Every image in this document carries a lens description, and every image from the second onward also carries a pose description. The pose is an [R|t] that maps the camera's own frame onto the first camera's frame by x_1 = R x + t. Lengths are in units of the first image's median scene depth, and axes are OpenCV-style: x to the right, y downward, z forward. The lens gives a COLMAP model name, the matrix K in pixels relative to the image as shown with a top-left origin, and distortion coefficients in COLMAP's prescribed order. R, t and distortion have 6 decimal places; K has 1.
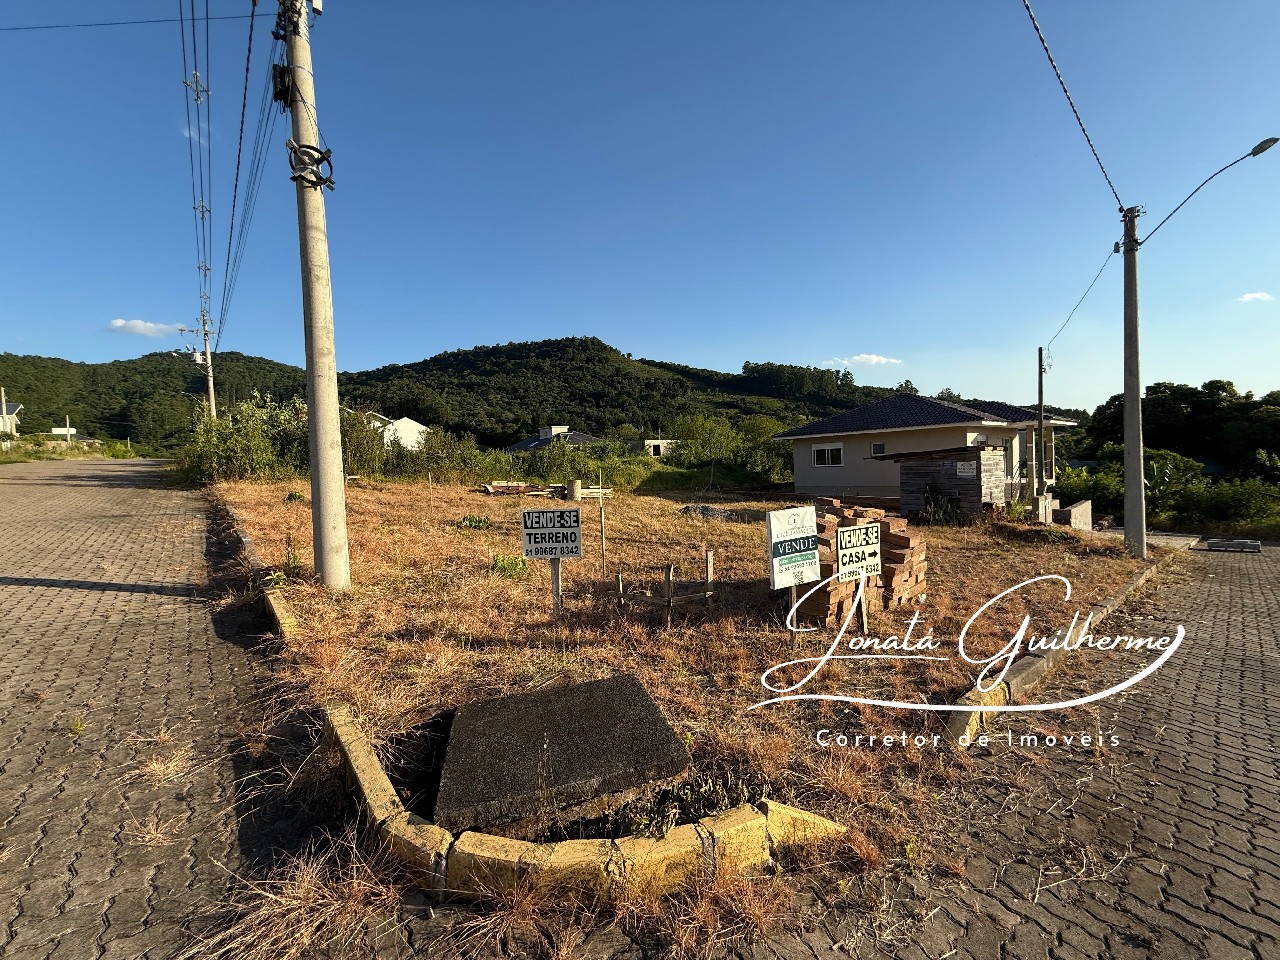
lens RADIAL K [[516.4, 0, 636.1], [0, 516.4, 474.8], [0, 0, 1]] dist [0.004136, 0.000158]
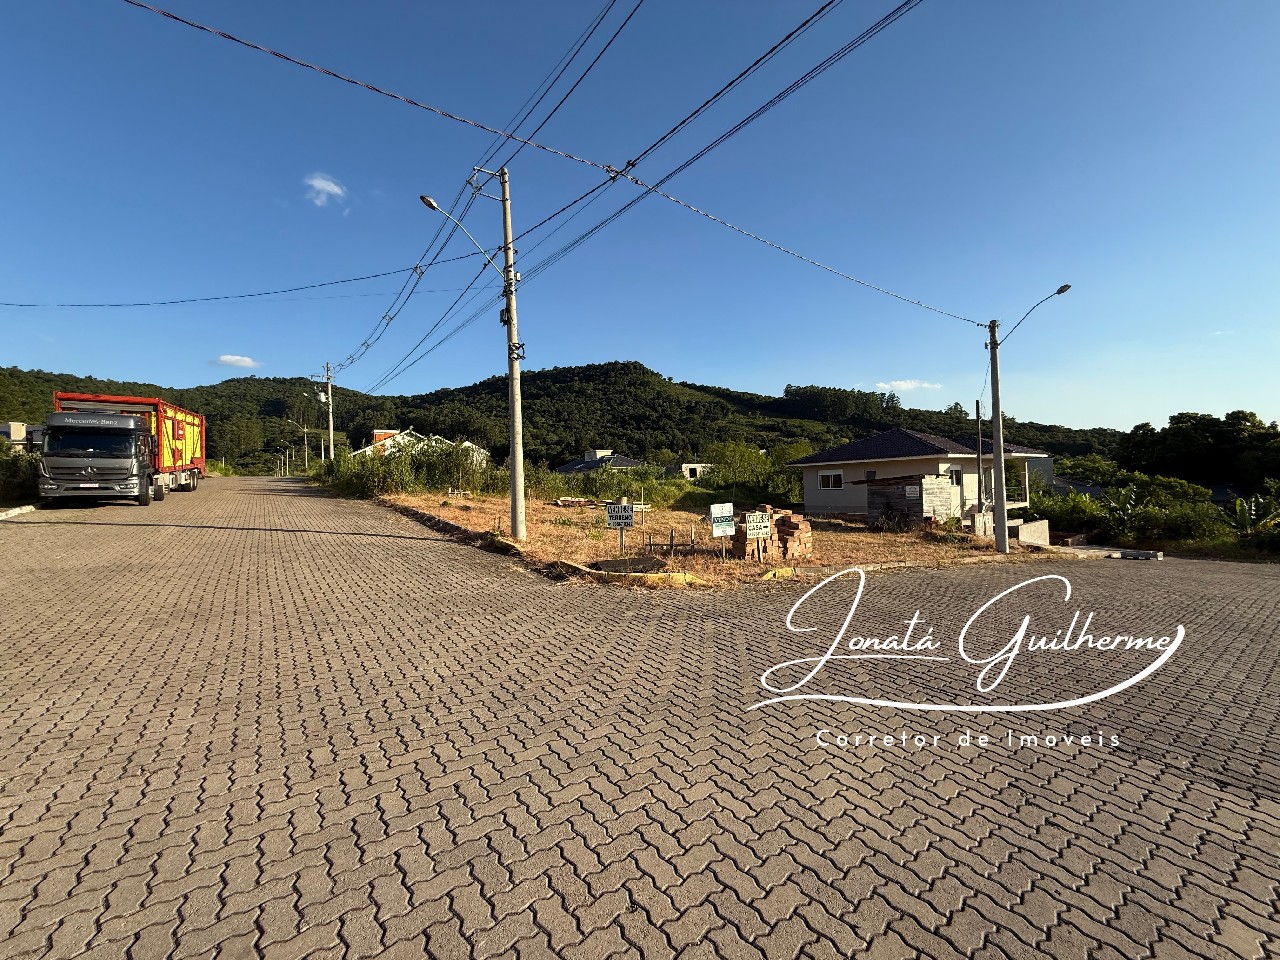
lens RADIAL K [[516.4, 0, 634.1], [0, 516.4, 475.7], [0, 0, 1]] dist [0.004136, 0.000158]
pose [[0.996581, 0.009558, -0.082067, 0.025385], [-0.012842, 0.999134, -0.039587, 0.009693], [0.081618, 0.040506, 0.995840, -0.411996]]
